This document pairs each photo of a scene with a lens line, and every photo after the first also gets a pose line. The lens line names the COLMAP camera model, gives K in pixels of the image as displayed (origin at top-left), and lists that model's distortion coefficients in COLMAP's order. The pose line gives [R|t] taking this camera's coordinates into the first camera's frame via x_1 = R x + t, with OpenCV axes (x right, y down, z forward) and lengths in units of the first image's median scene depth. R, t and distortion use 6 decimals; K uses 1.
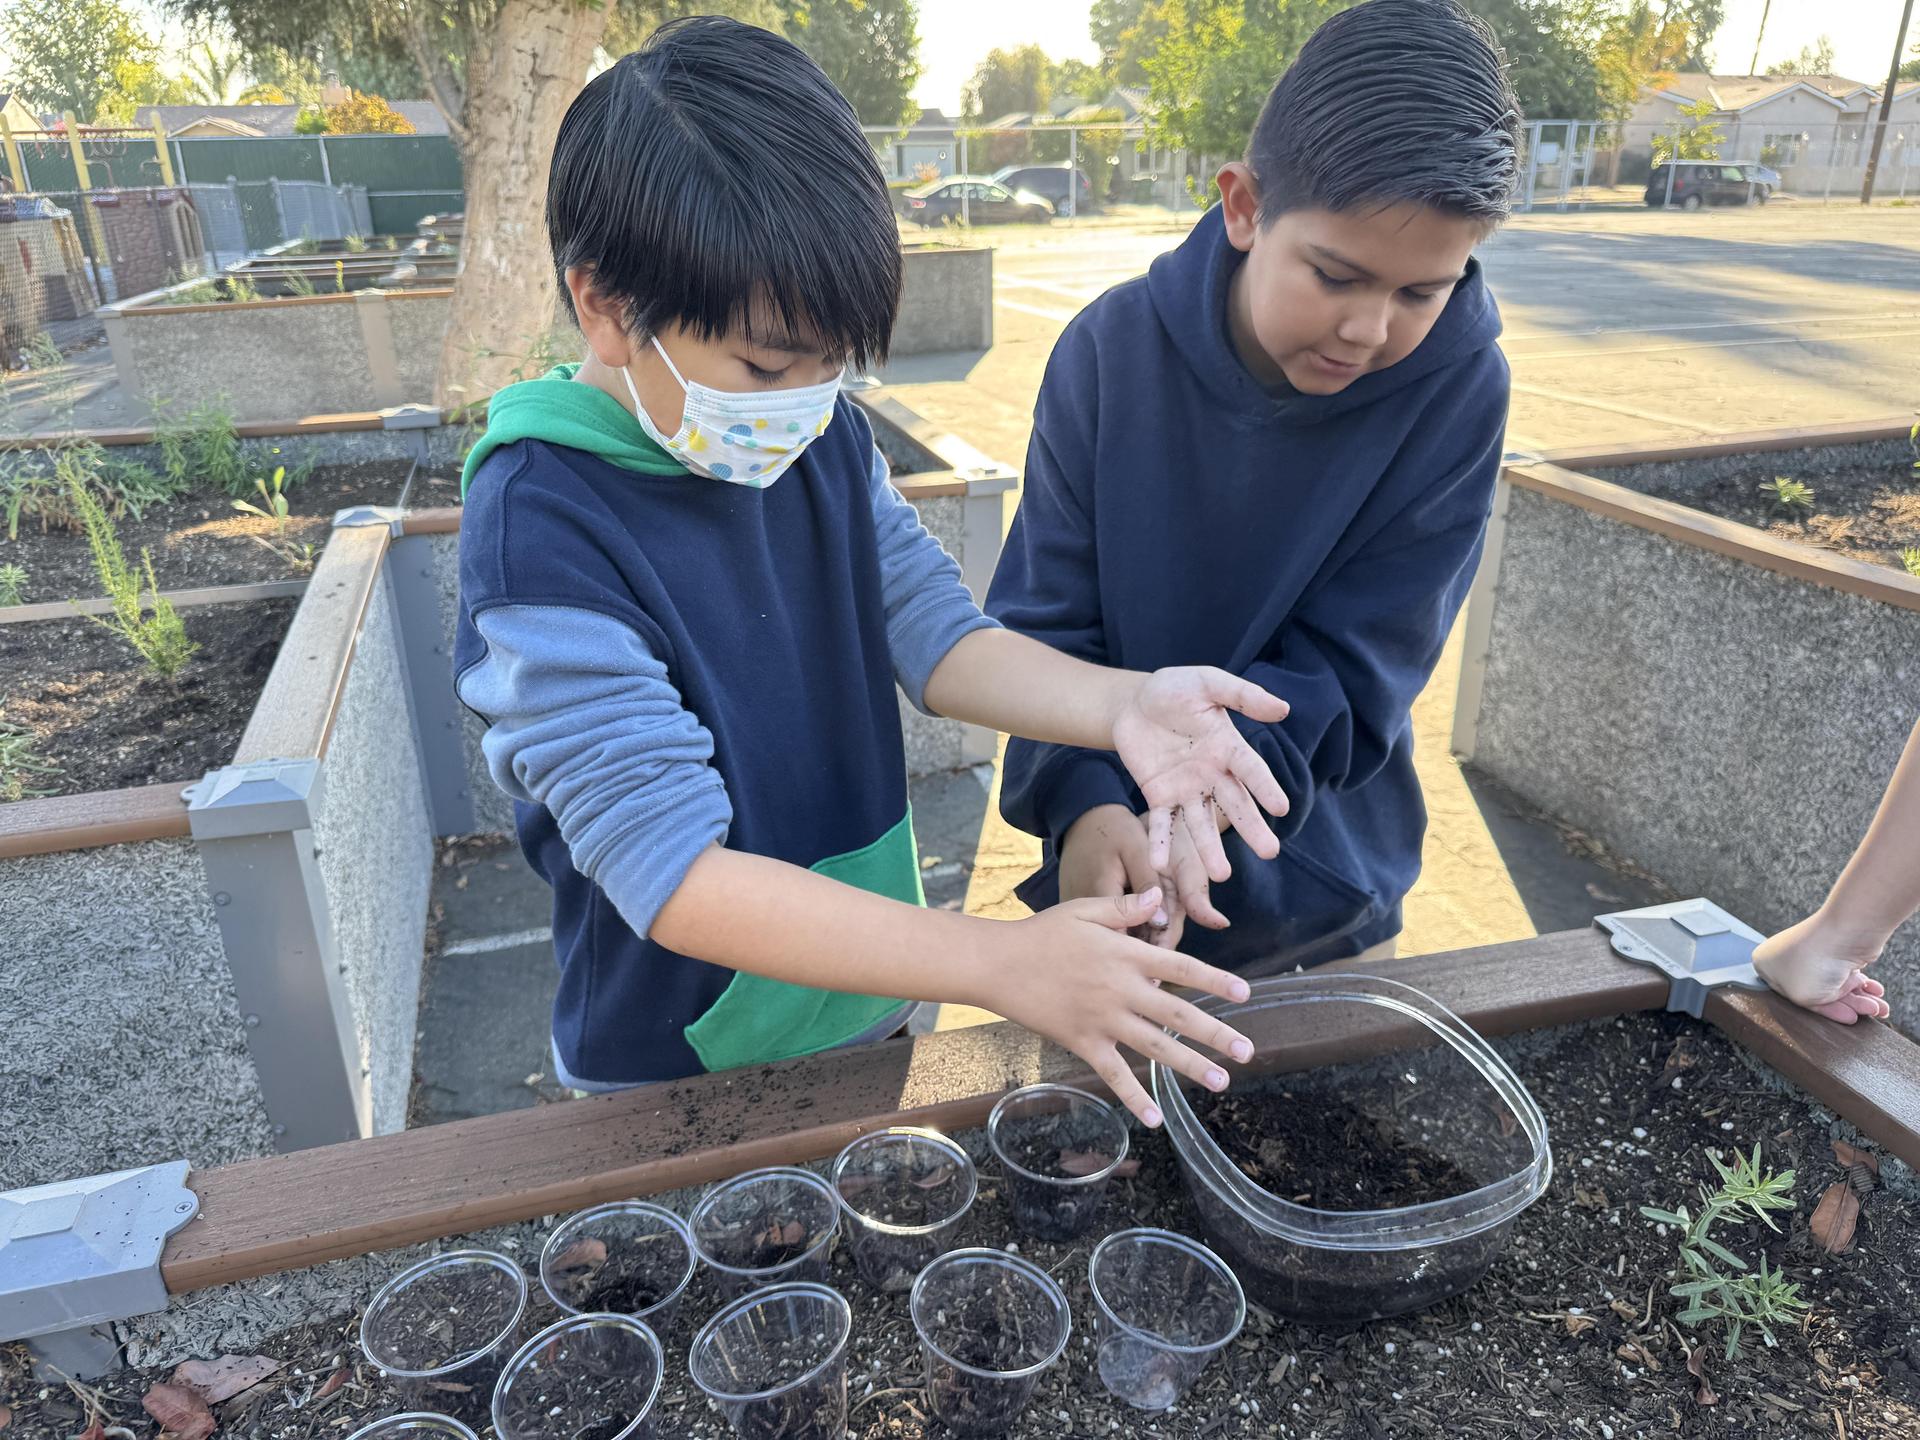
lens RADIAL K [[1354.6, 0, 958.0], [0, 1354.6, 719.4], [0, 0, 1]] dist [-0.007620, -0.002024]
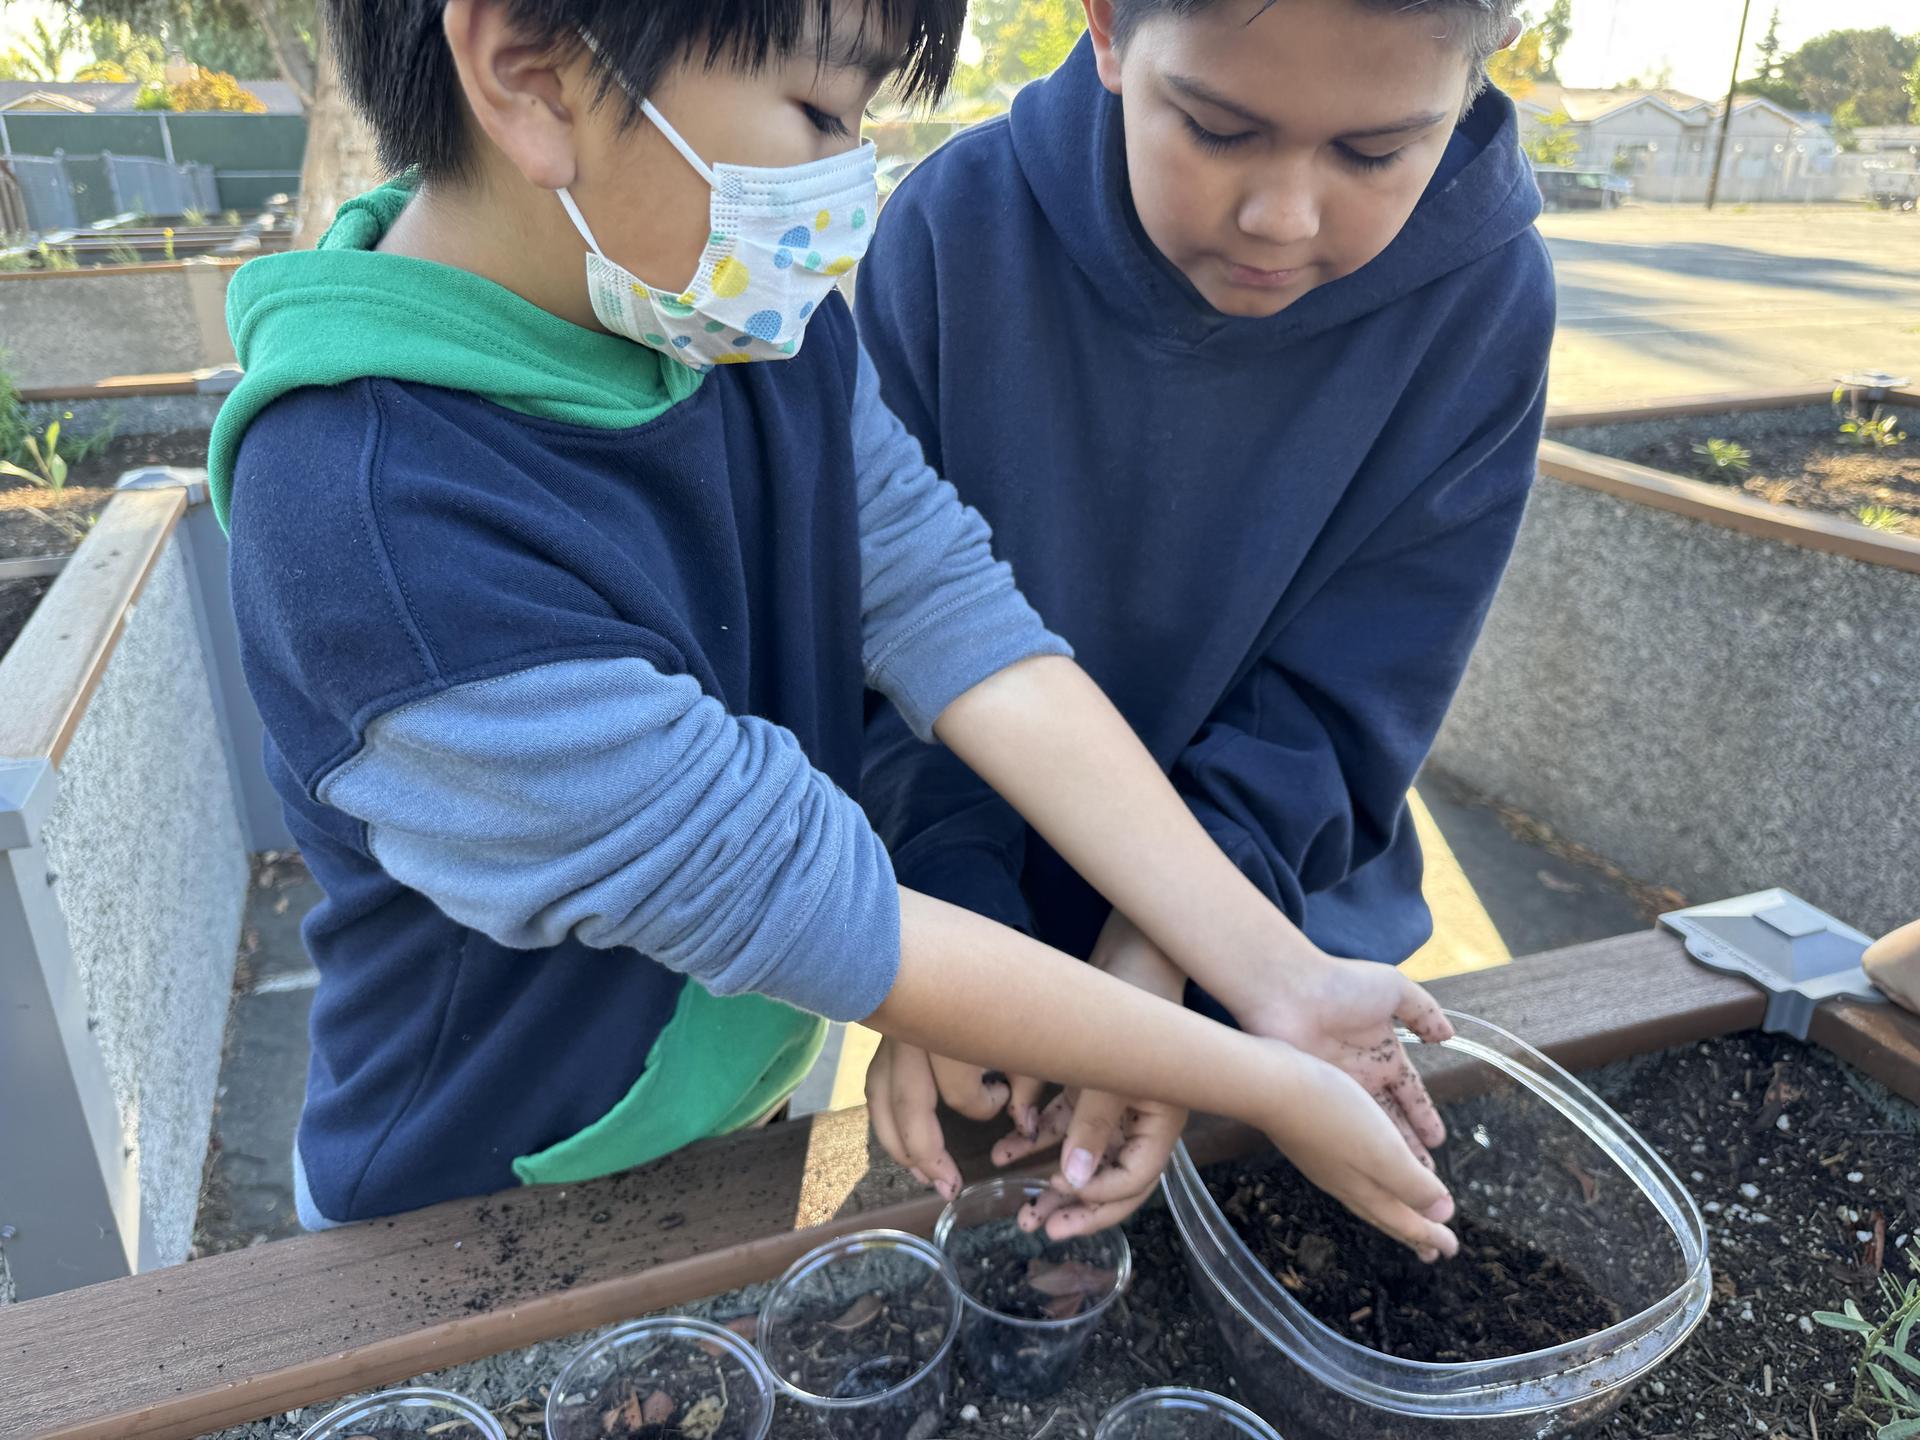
lens RADIAL K [[1354.6, 0, 956.6], [0, 1354.6, 705.6], [0, 0, 1]] dist [-0.007620, -0.002024]
pose [[0.996613, -0.017465, 0.080353, -0.007321], [0.018287, 0.999788, -0.009505, 0.010333], [-0.080170, 0.010942, 0.996721, 0.117592]]
